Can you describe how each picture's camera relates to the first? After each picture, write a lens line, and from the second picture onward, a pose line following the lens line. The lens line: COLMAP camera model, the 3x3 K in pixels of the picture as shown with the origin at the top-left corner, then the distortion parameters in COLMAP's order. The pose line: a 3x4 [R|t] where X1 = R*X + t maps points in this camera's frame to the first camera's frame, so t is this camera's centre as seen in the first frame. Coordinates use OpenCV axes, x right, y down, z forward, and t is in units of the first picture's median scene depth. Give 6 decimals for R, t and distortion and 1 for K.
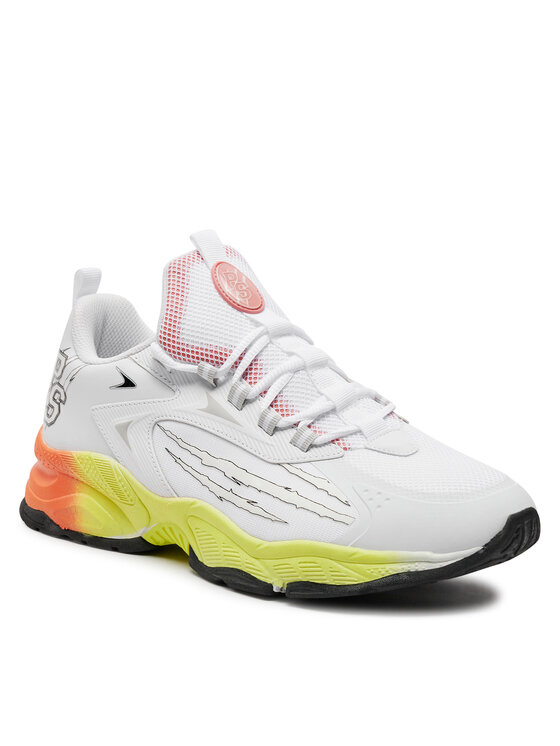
lens RADIAL K [[2156.0, 0, 280.0], [0, 2156.0, 372.7], [0, 0, 1]] dist [0.228028, 0.000000]
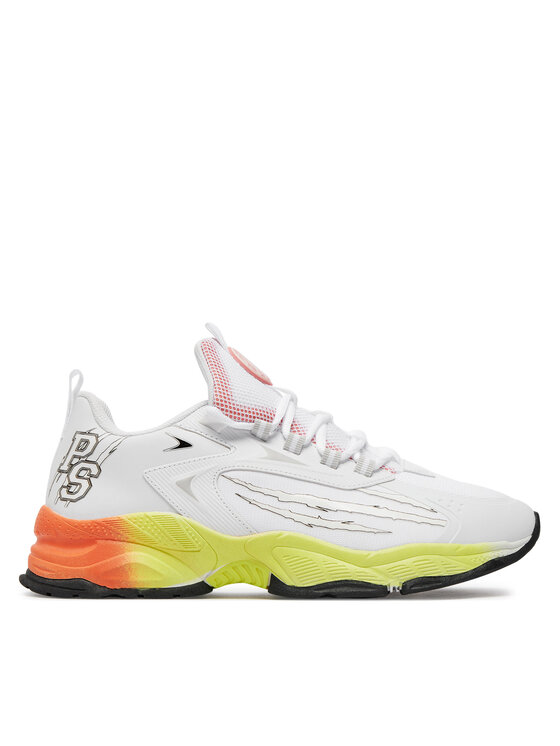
lens RADIAL K [[1202.9, 0, 280.5], [0, 1202.9, 373.1], [0, 0, 1]] dist [-0.022266, 0.000000]
pose [[0.814032, 0.023502, 0.580344, -0.404605], [0.120239, 0.970717, -0.207967, 0.108101], [-0.568238, 0.239072, 0.787369, 0.470037]]
